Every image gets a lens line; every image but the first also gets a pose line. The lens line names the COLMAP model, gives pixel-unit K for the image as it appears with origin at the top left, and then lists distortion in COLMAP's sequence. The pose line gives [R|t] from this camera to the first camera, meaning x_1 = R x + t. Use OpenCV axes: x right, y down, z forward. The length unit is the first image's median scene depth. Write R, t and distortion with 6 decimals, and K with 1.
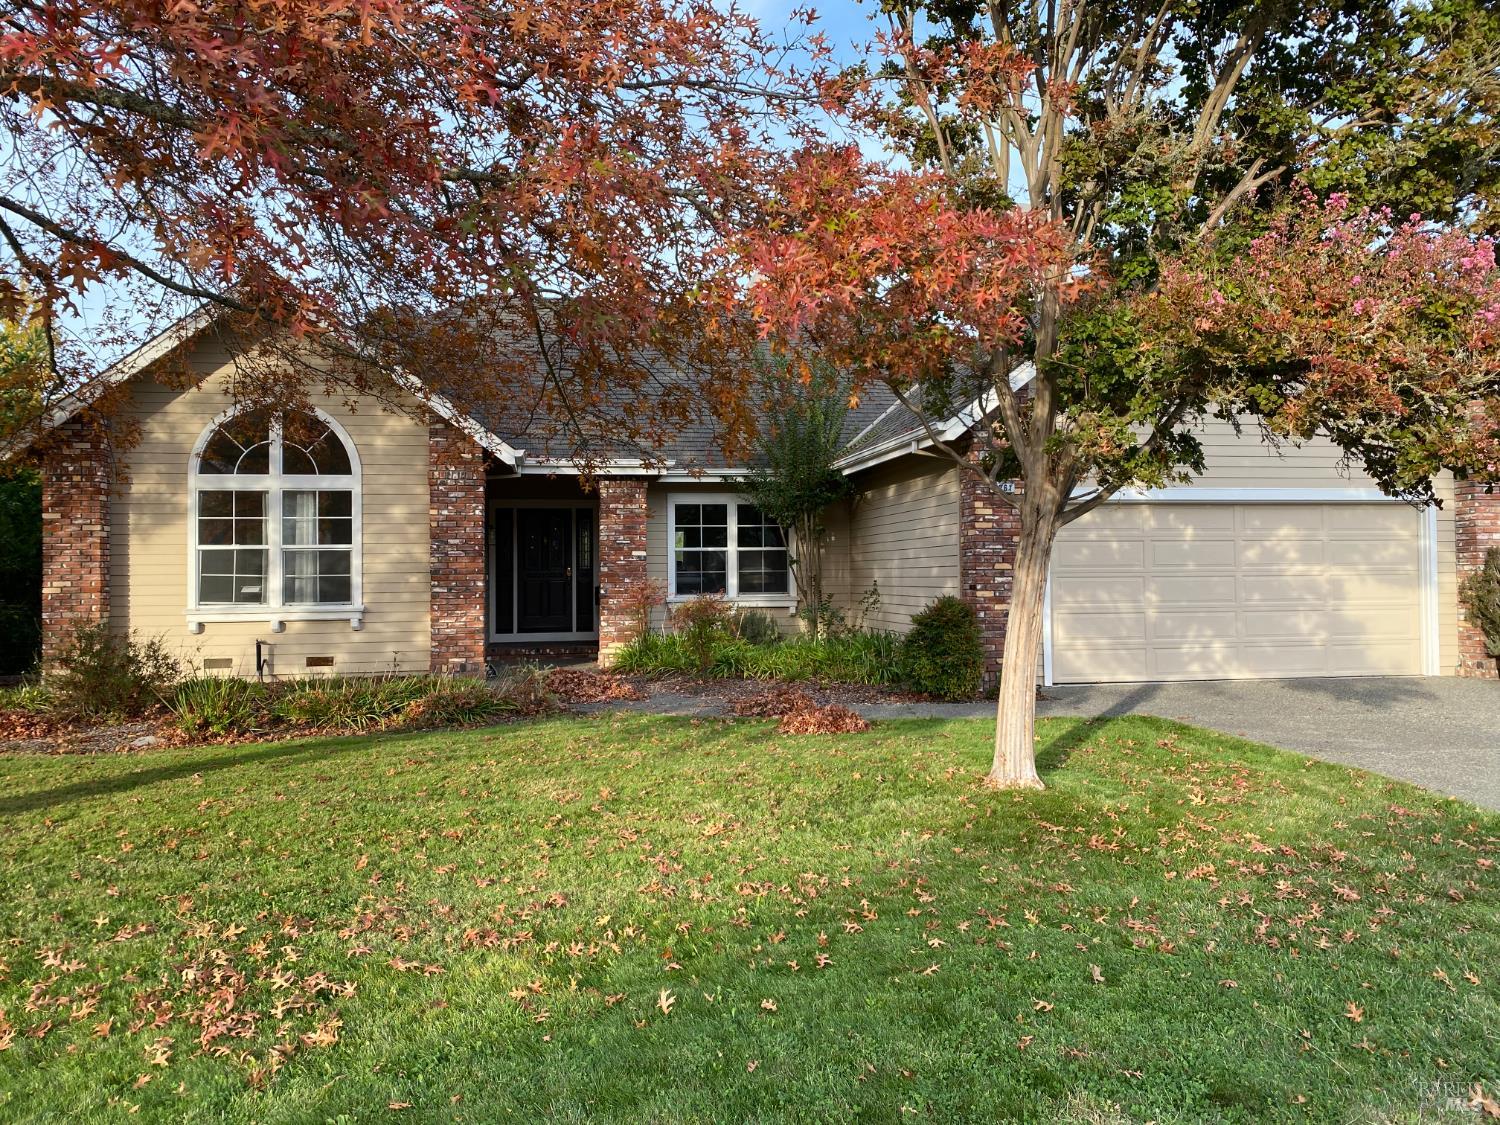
lens RADIAL K [[1140.9, 0, 751.9], [0, 1140.9, 560.9], [0, 0, 1]] dist [0.036652, -0.038254]
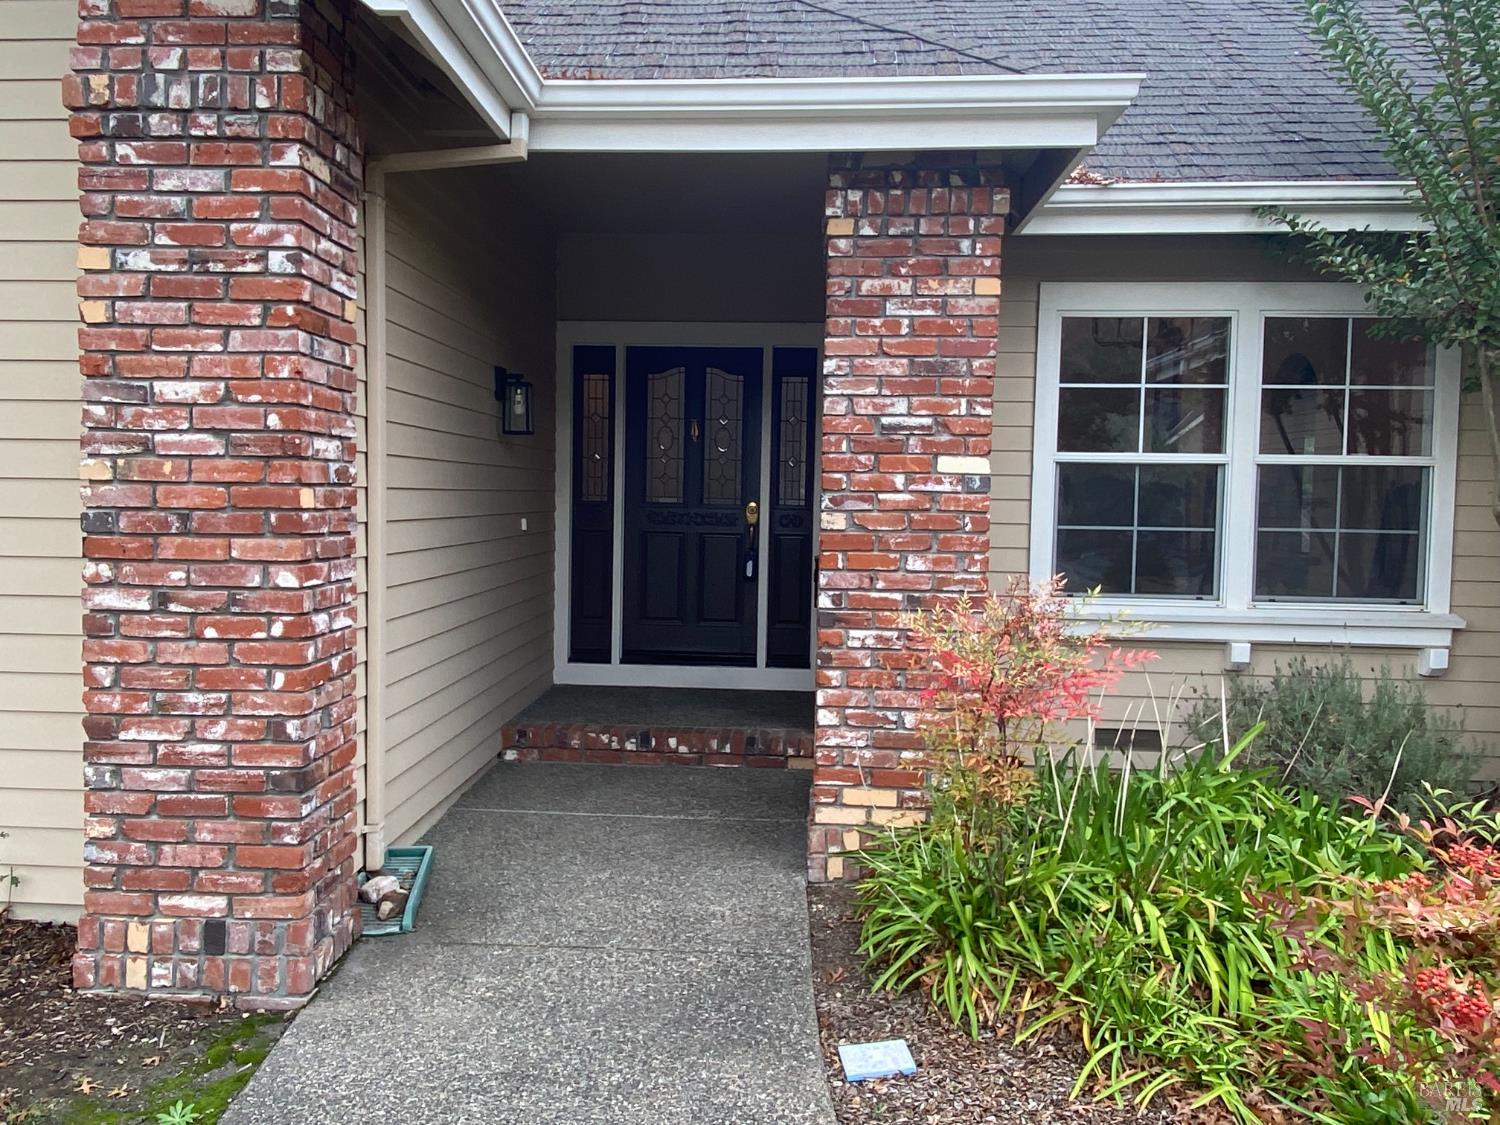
lens RADIAL K [[1148.8, 0, 749.2], [0, 1148.8, 563.0], [0, 0, 1]] dist [0.073669, -0.091880]
pose [[0.975548, 0.038503, -0.216387, -0.088841], [-0.023373, 0.997127, 0.072048, -0.001846], [0.218539, -0.065229, 0.973646, 0.723477]]
